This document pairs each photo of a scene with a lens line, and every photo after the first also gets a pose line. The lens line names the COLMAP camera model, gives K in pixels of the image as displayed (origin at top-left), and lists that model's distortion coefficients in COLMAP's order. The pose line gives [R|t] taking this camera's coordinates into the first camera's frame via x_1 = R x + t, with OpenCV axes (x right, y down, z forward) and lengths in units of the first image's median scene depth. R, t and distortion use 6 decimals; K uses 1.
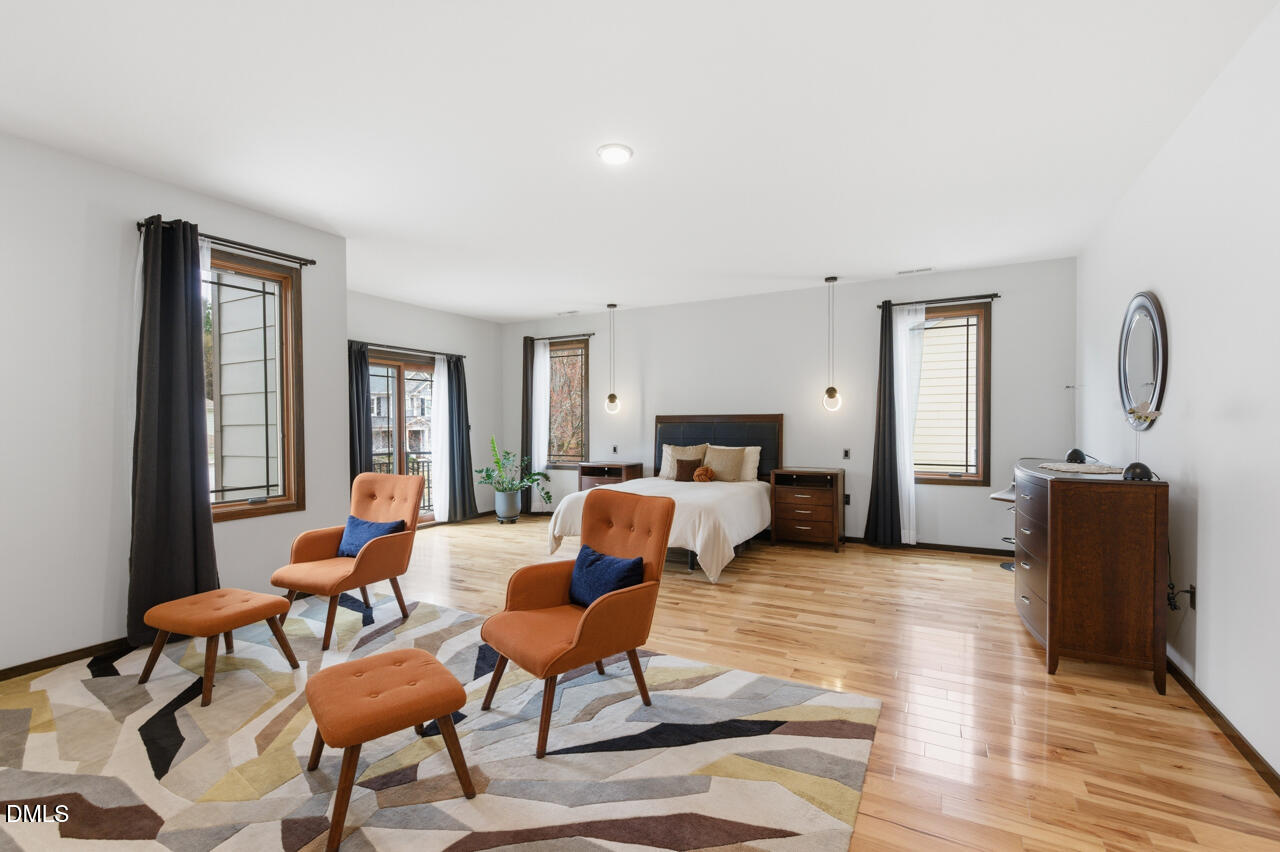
lens RADIAL K [[548.6, 0, 639.5], [0, 548.6, 428.1], [0, 0, 1]] dist [0.003366, 0.000212]
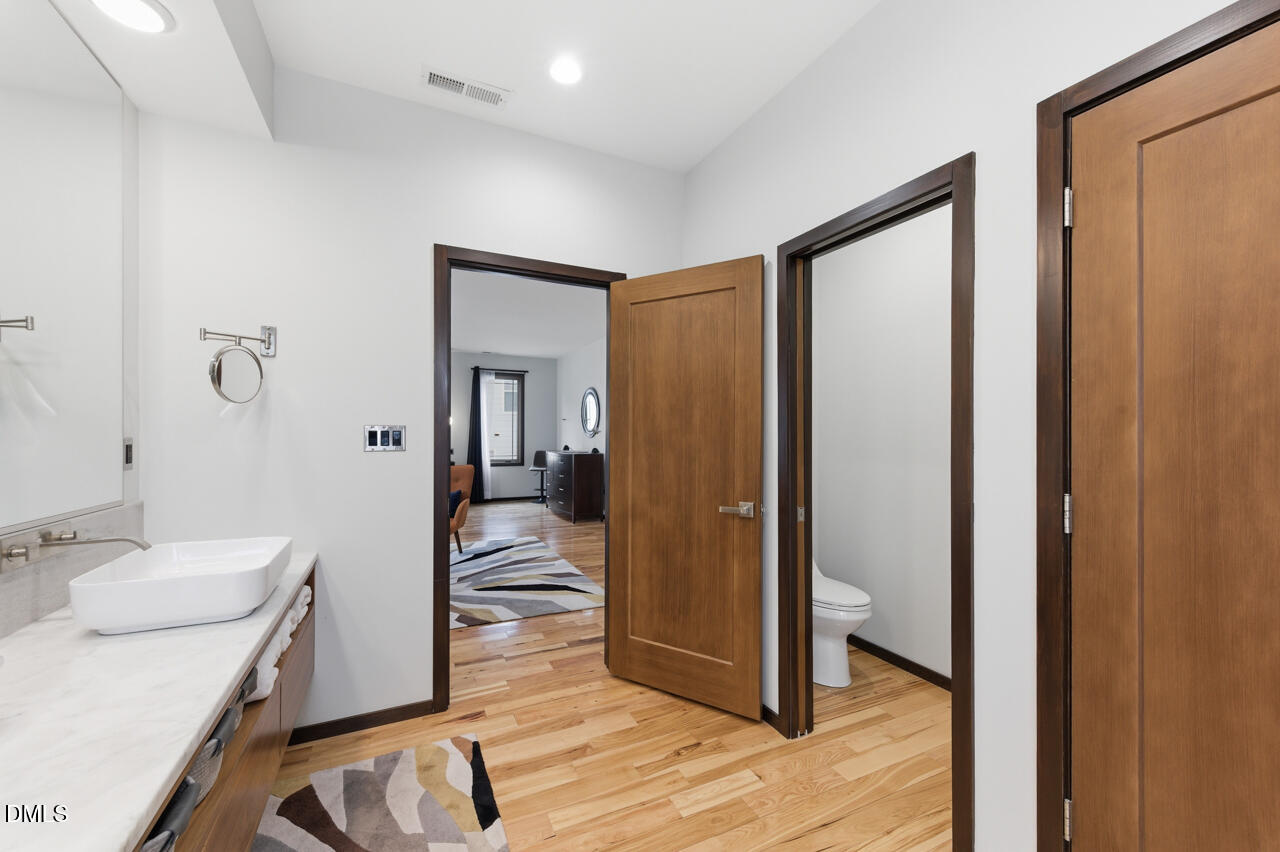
lens RADIAL K [[512.8, 0, 641.9], [0, 512.8, 428.6], [0, 0, 1]] dist [0.004807, -0.000893]
pose [[0.584932, 0.006971, 0.811053, -0.615422], [0.001864, 0.999949, -0.009939, -0.009069], [-0.811080, 0.007325, 0.584889, -0.438745]]
